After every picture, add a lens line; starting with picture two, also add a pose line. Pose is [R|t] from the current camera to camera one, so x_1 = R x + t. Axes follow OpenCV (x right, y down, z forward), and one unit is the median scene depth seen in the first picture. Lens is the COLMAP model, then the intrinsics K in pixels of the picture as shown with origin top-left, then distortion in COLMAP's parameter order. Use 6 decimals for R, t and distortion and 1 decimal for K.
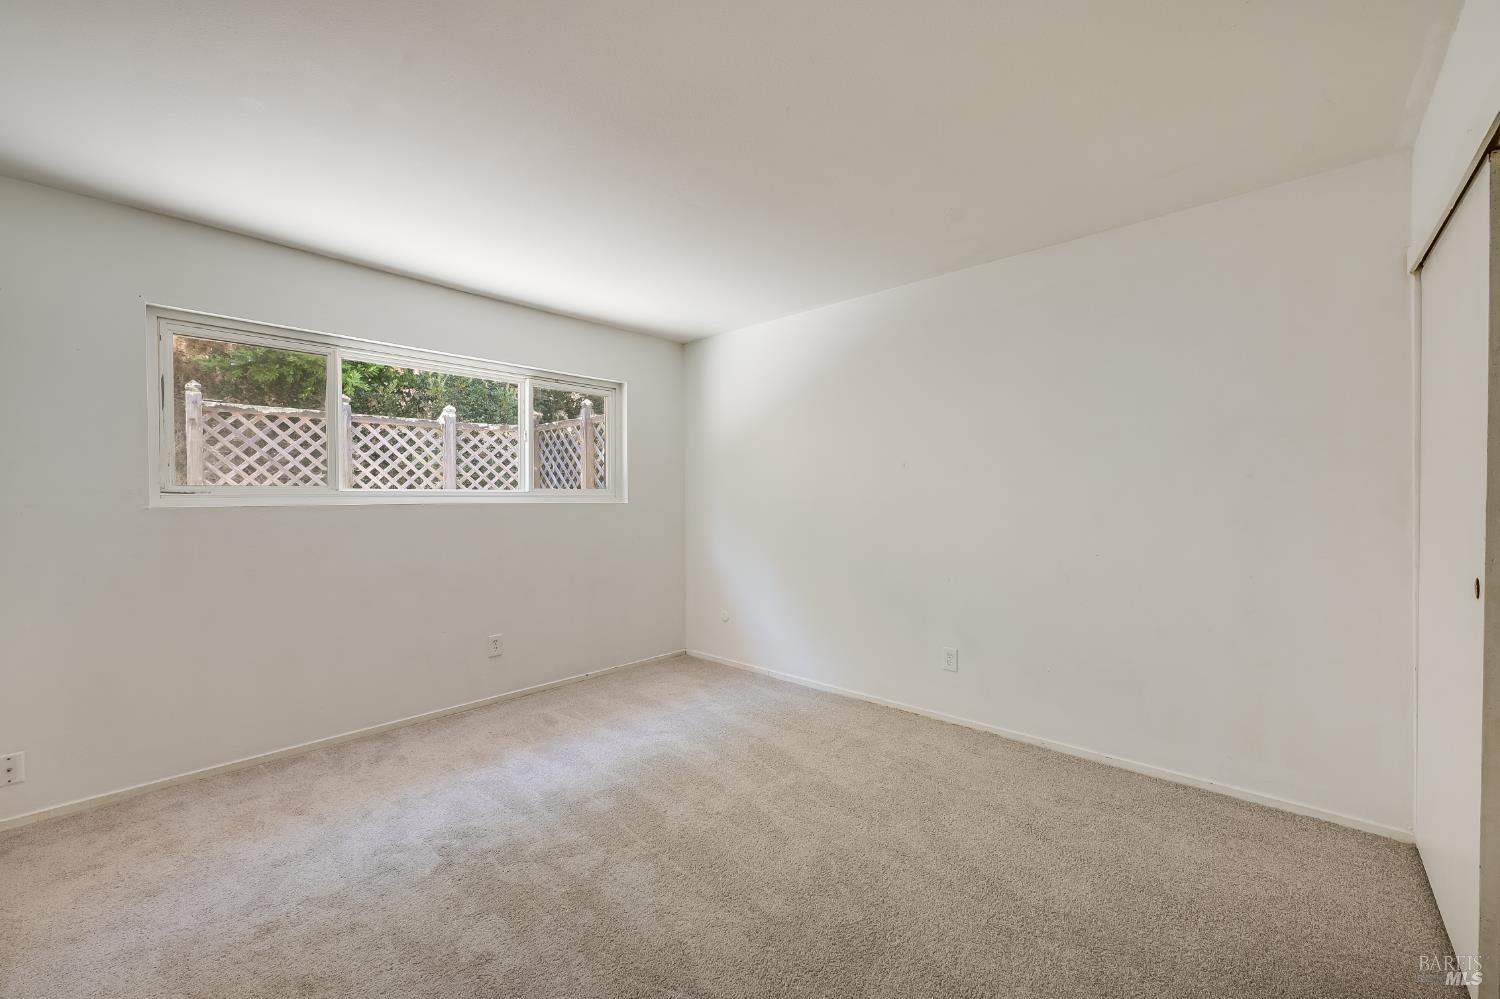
lens RADIAL K [[596.0, 0, 750.2], [0, 596.0, 491.1], [0, 0, 1]] dist [0.001041, 0.000356]
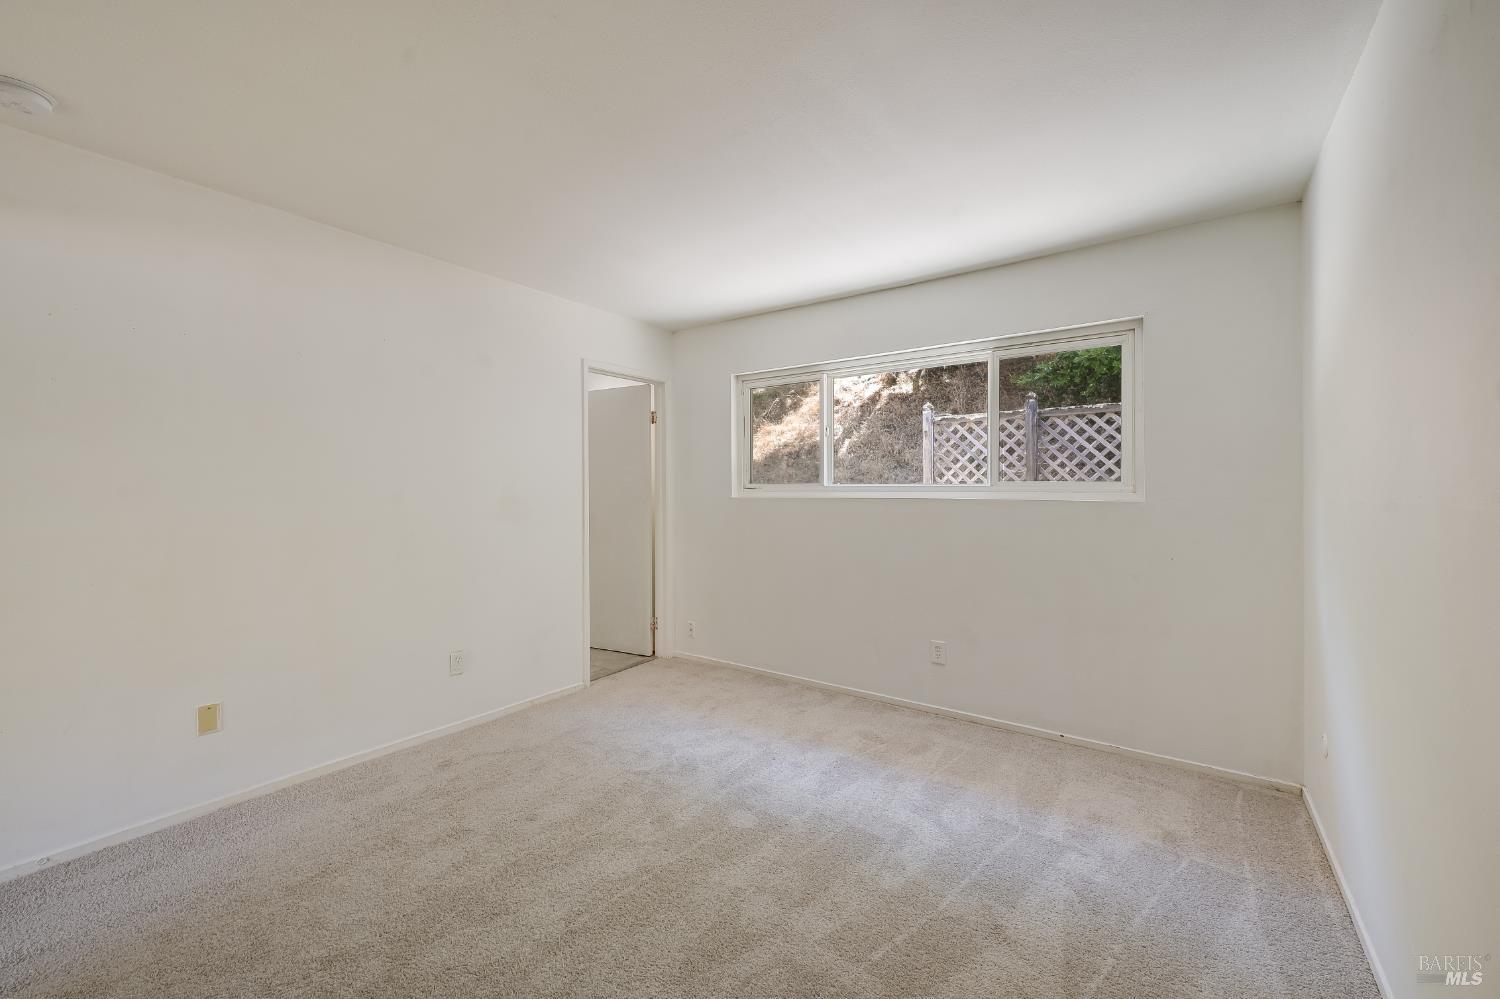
lens RADIAL K [[596.0, 0, 750.2], [0, 596.0, 491.1], [0, 0, 1]] dist [0.001041, 0.000356]
pose [[0.120714, 0.005955, -0.992669, 0.358956], [0.010099, 0.999923, 0.007227, -0.001459], [0.992636, -0.010897, 0.120645, 0.470748]]
